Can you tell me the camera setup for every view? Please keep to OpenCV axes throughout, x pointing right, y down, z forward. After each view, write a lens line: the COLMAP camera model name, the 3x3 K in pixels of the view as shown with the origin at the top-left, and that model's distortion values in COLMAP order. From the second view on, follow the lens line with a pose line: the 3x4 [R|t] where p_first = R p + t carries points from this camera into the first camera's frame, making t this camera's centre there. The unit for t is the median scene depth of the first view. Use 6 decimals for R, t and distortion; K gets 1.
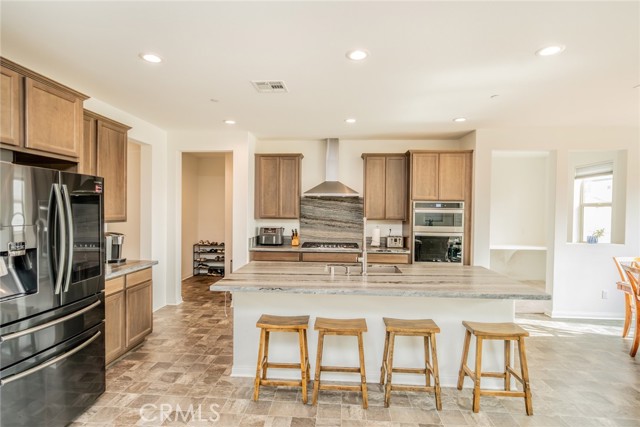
lens RADIAL K [[324.4, 0, 315.4], [0, 324.4, 219.4], [0, 0, 1]] dist [0.010688, 0.000069]
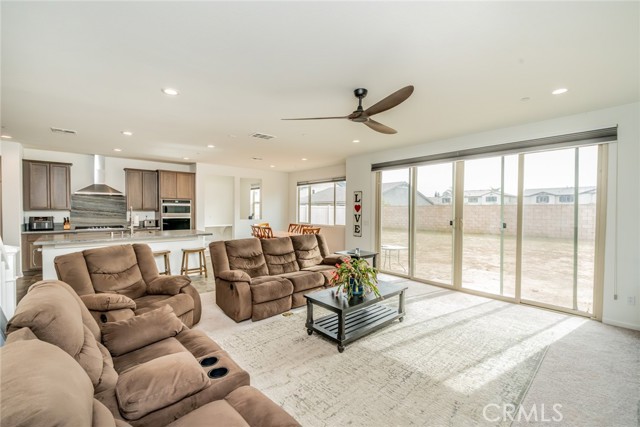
lens RADIAL K [[271.4, 0, 321.8], [0, 271.4, 212.6], [0, 0, 1]] dist [-0.003023, -0.000333]
pose [[0.697086, -0.014251, 0.716846, -0.142381], [0.020421, 0.999791, 0.000017, 0.034338], [-0.716696, 0.014627, 0.697232, -0.627679]]
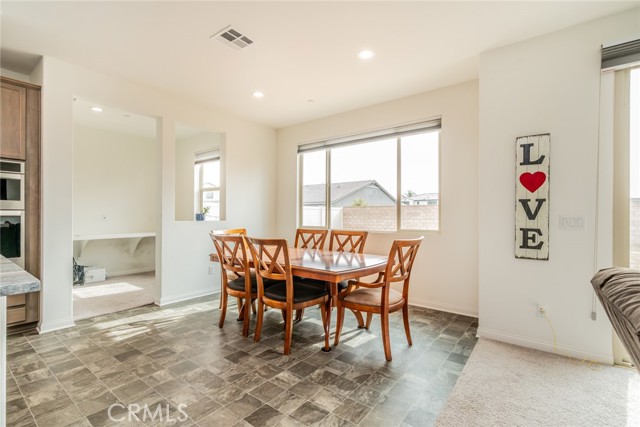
lens RADIAL K [[304.3, 0, 321.8], [0, 304.3, 215.4], [0, 0, 1]] dist [0.004598, 0.000553]
pose [[0.553662, -0.010636, 0.832673, 0.266580], [0.027596, 0.999604, -0.005582, 0.068562], [-0.832284, 0.026069, 0.553736, 0.169044]]
